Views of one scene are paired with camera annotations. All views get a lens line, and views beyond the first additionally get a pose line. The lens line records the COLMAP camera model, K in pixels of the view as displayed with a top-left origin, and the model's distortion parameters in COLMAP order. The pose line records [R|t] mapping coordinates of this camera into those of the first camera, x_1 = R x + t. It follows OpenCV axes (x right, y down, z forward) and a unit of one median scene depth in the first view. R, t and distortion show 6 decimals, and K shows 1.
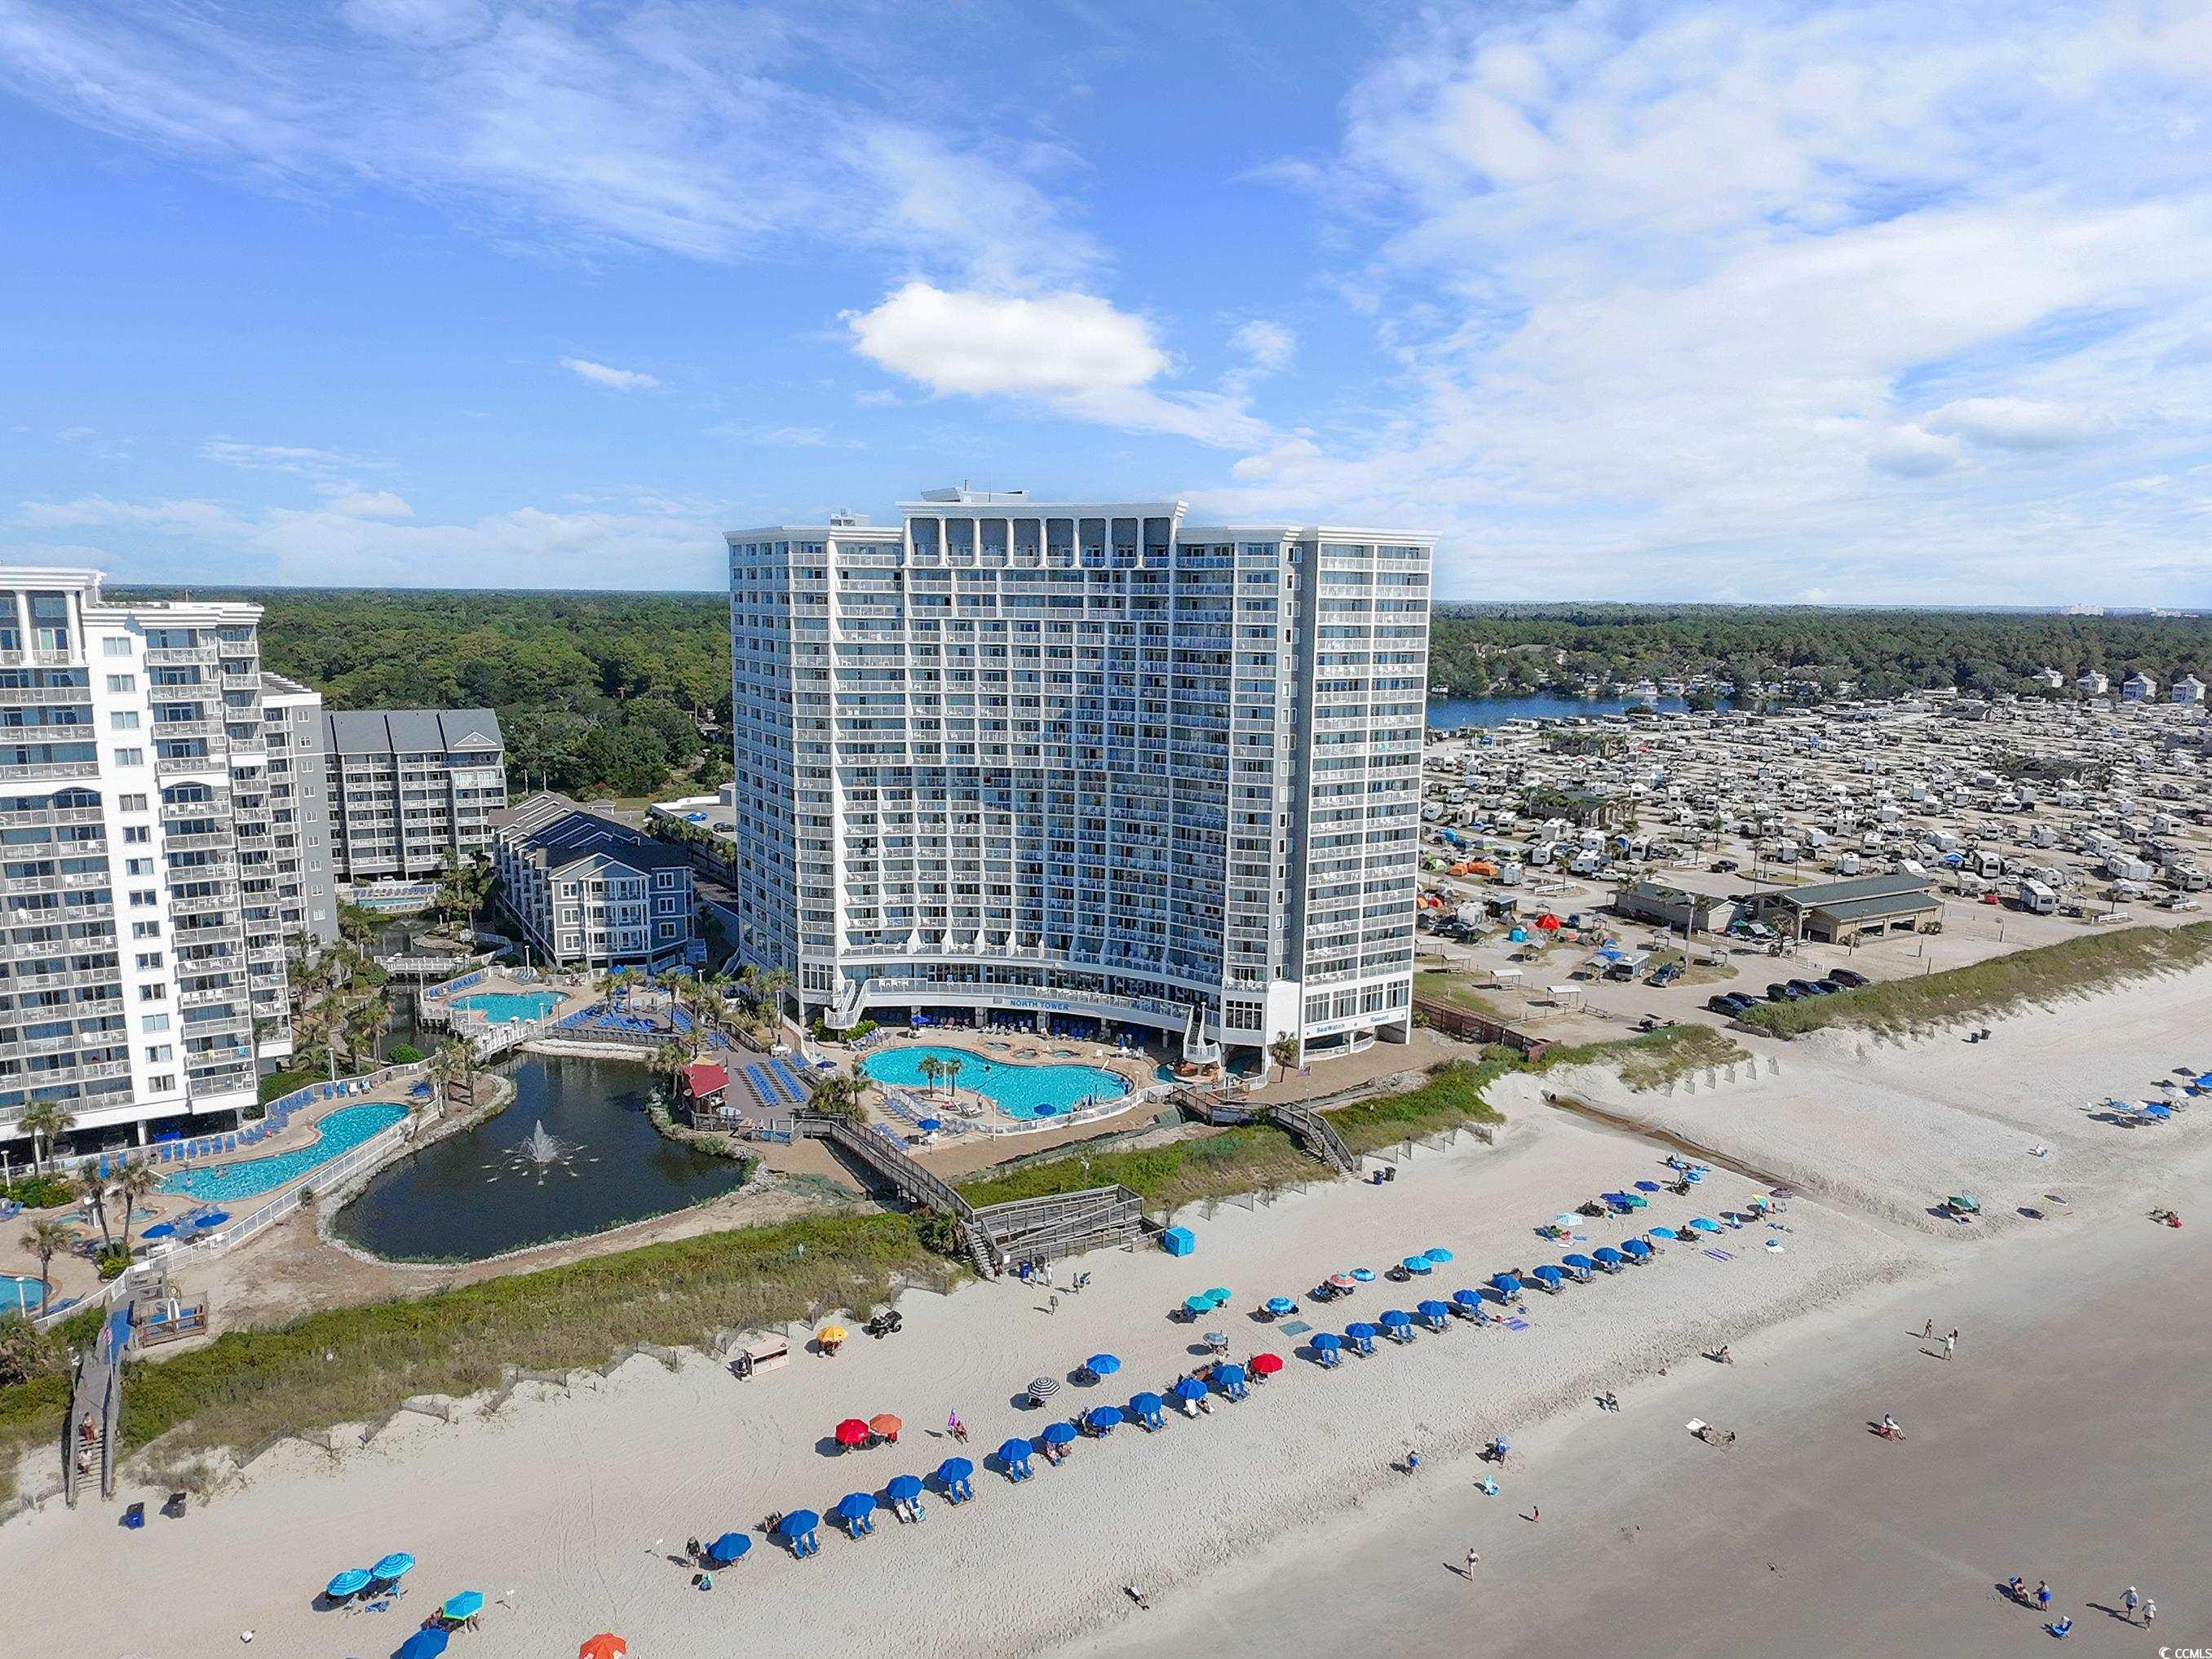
lens RADIAL K [[1425.5, 0, 1111.2], [0, 1425.5, 835.6], [0, 0, 1]] dist [-0.010579, 0.018895]
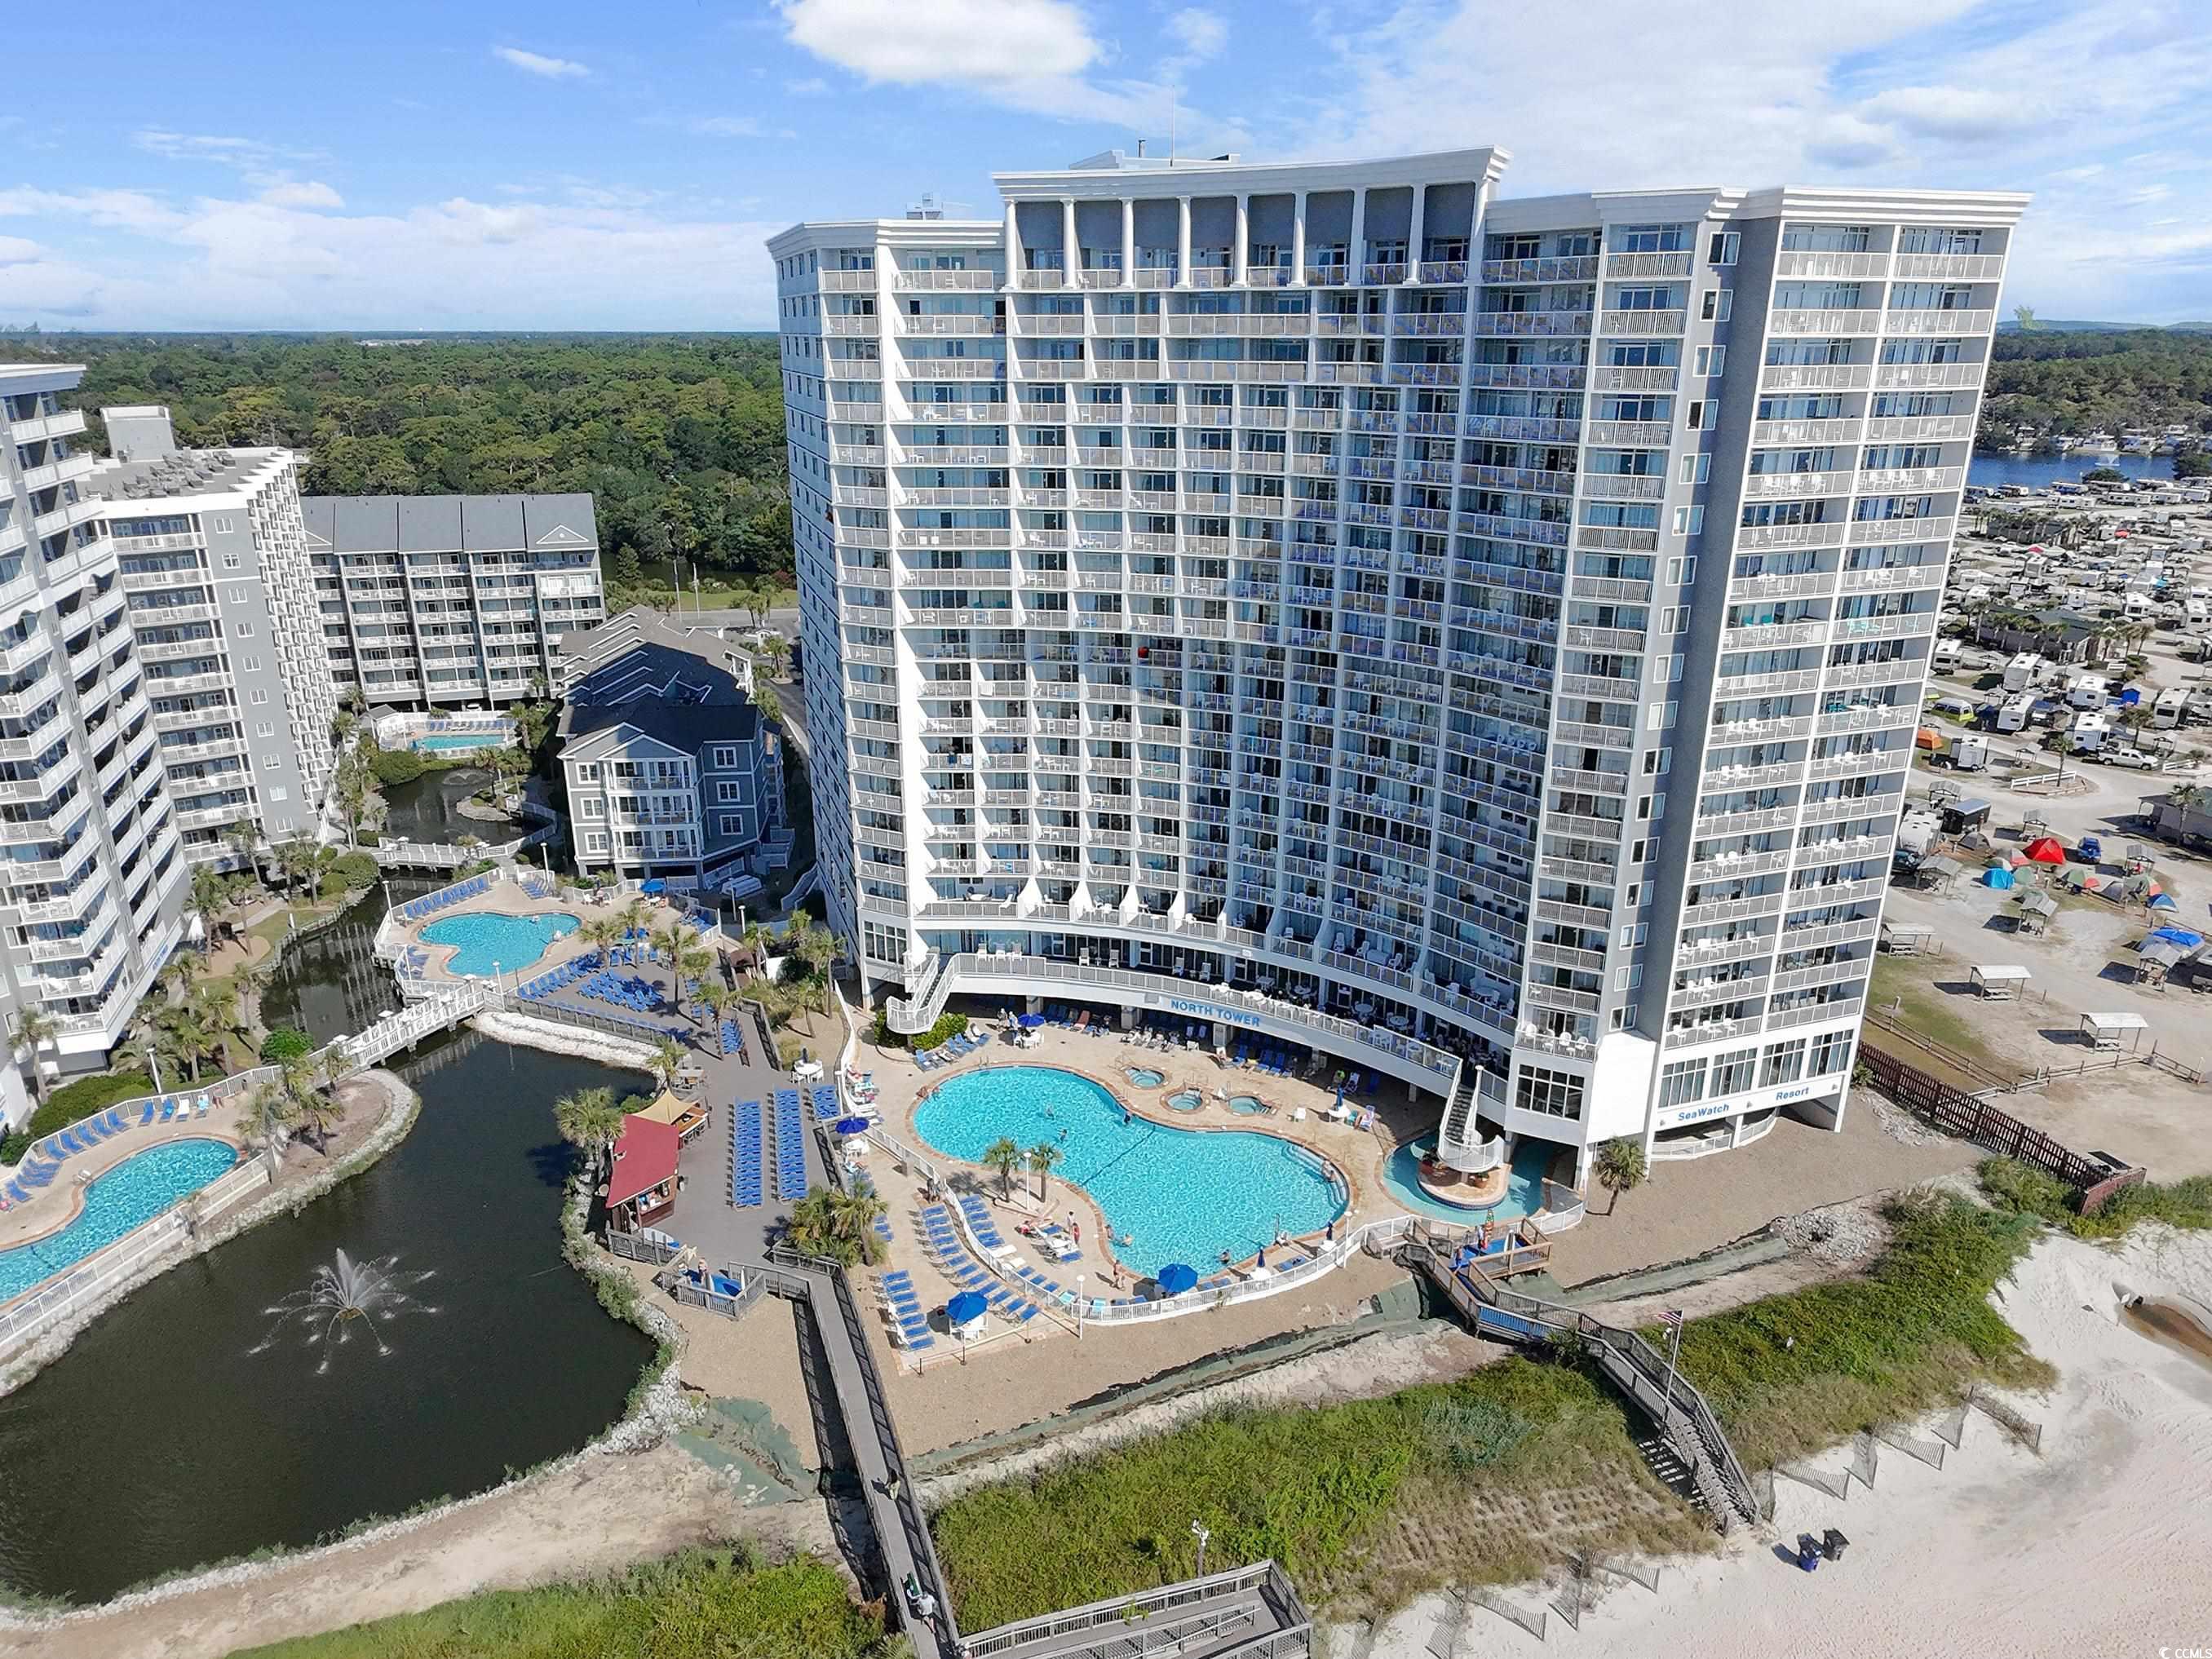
lens RADIAL K [[1425.5, 0, 1107.2], [0, 1425.5, 835.1], [0, 0, 1]] dist [-0.010579, 0.018895]
pose [[0.977855, 0.057333, -0.201275, 0.027362], [-0.021967, 0.984549, 0.173725, -0.072487], [0.208126, -0.165457, 0.964006, 0.416623]]
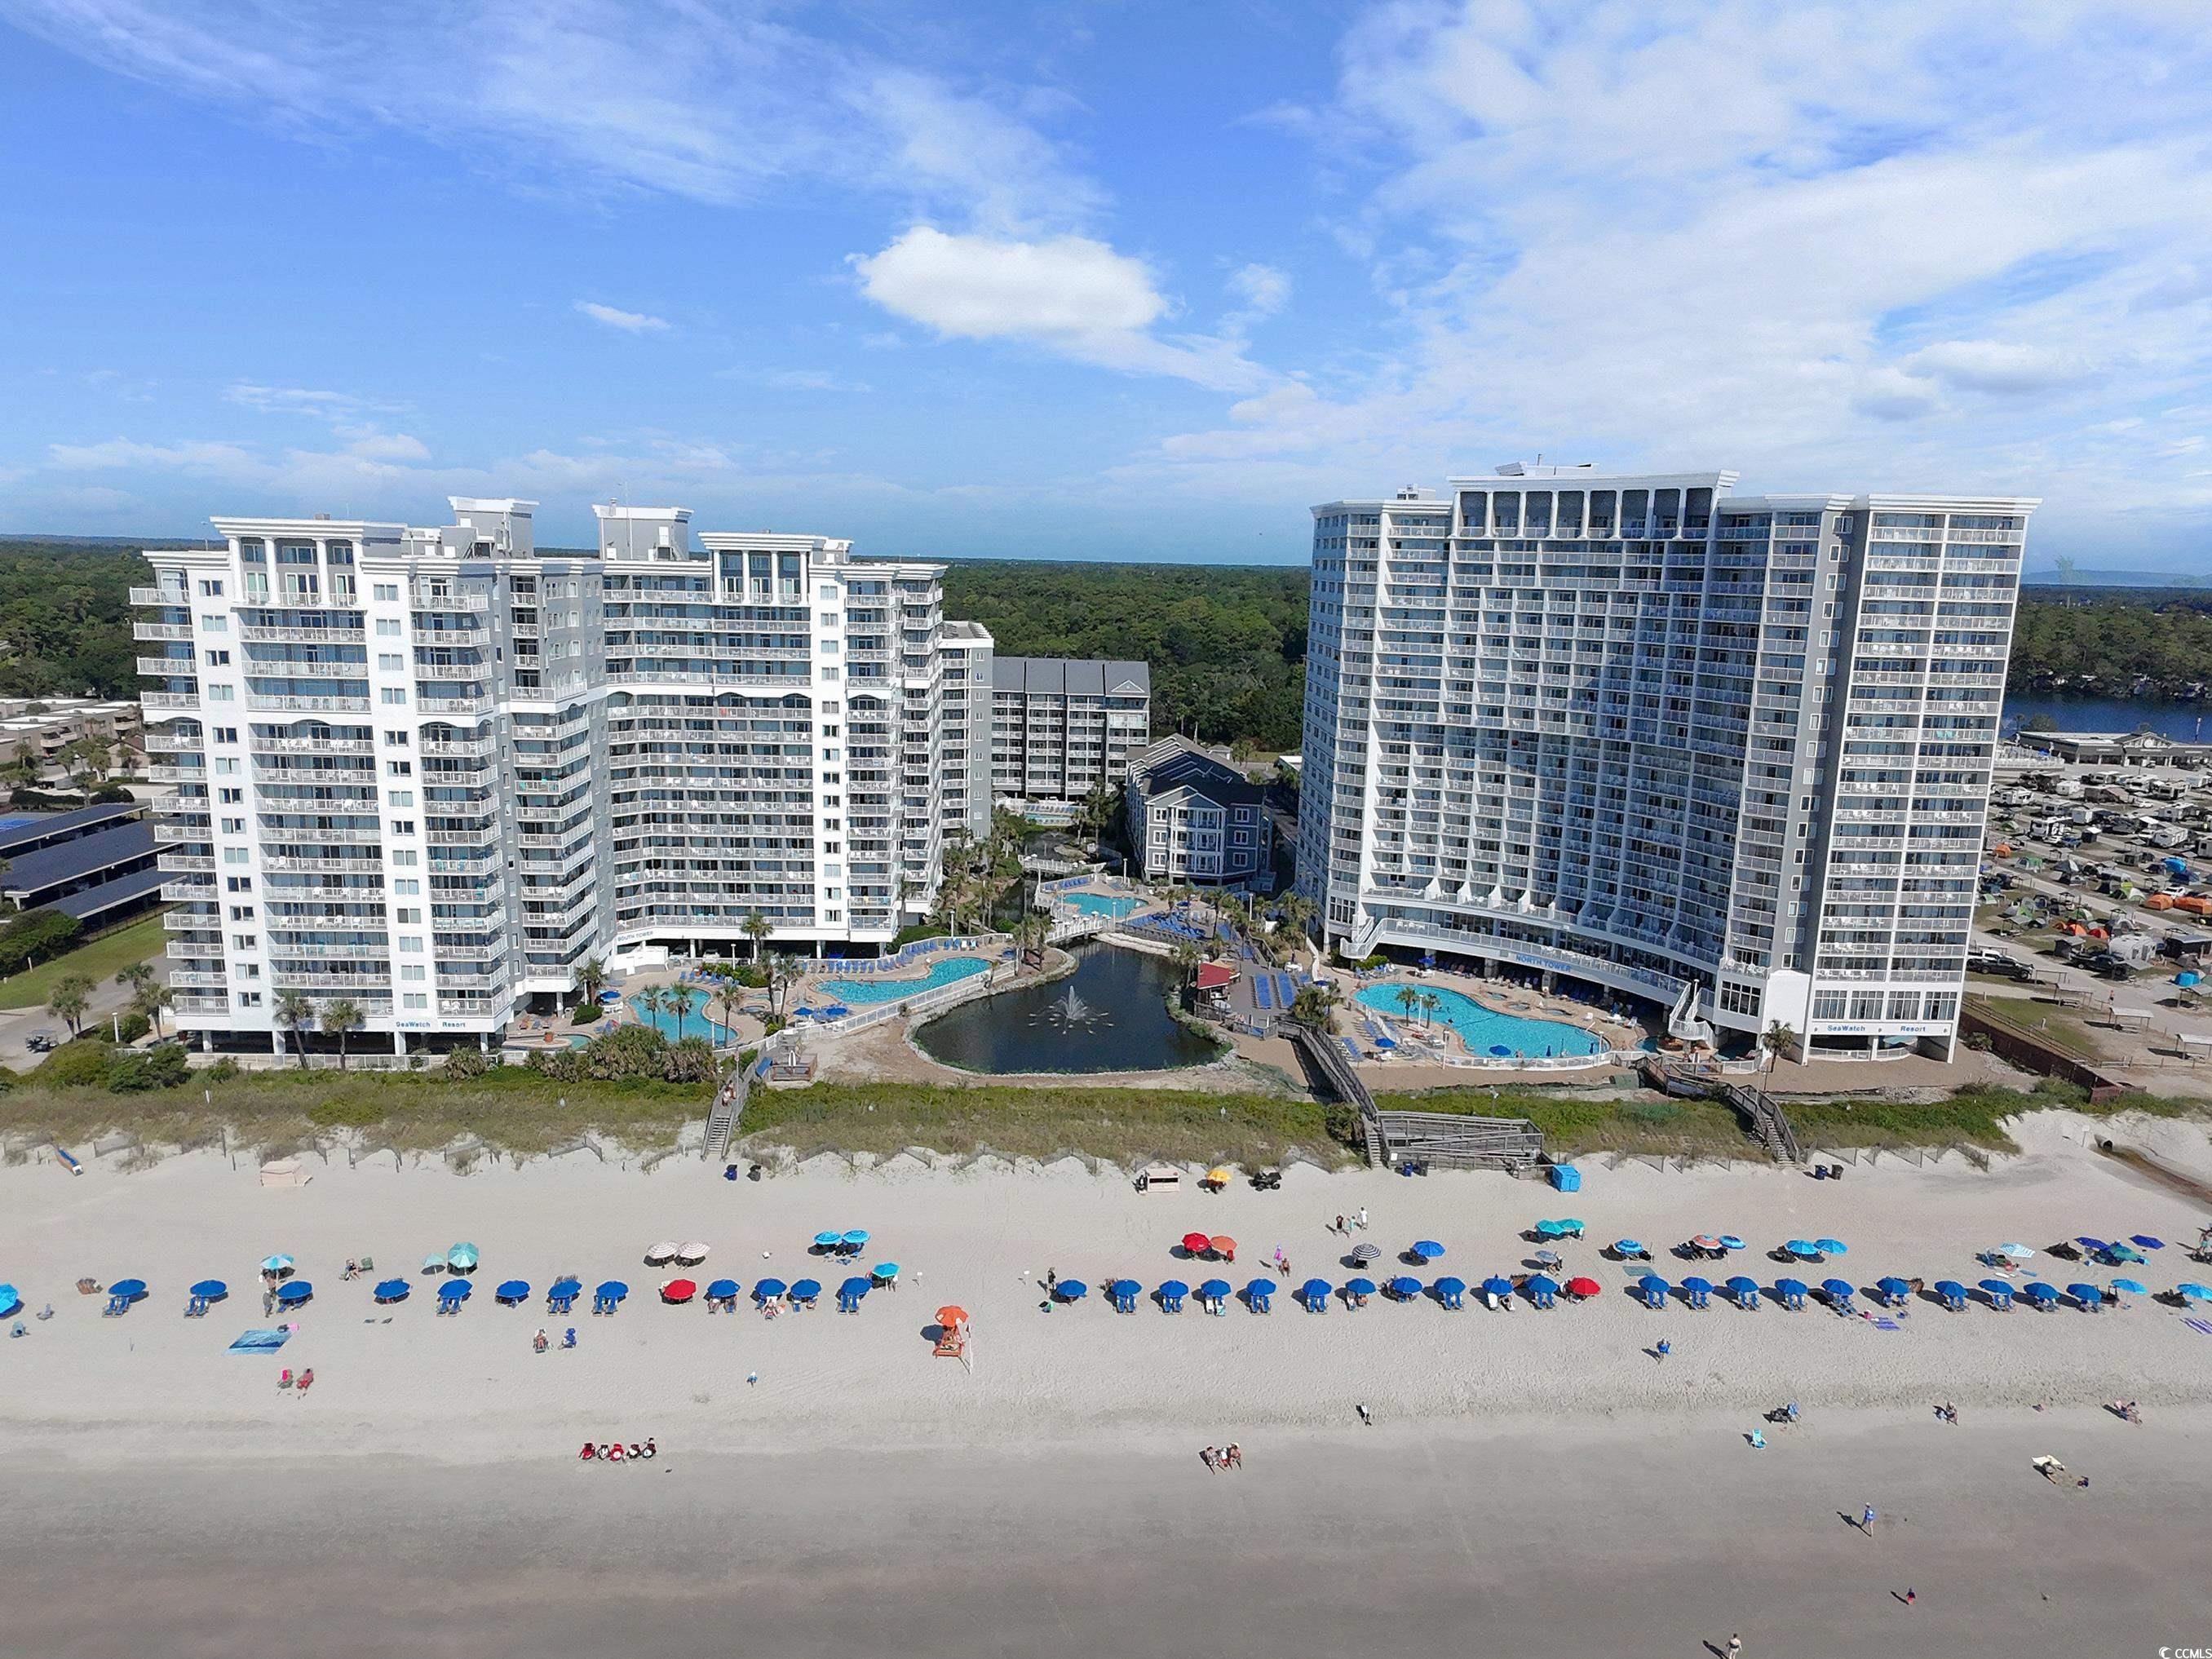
lens RADIAL K [[1425.5, 0, 1114.1], [0, 1425.5, 839.5], [0, 0, 1]] dist [-0.010579, 0.018895]
pose [[0.877866, 0.100327, -0.468281, 0.160128], [-0.092953, 0.994910, 0.038898, 0.019271], [0.469800, 0.009381, 0.882723, -0.060841]]
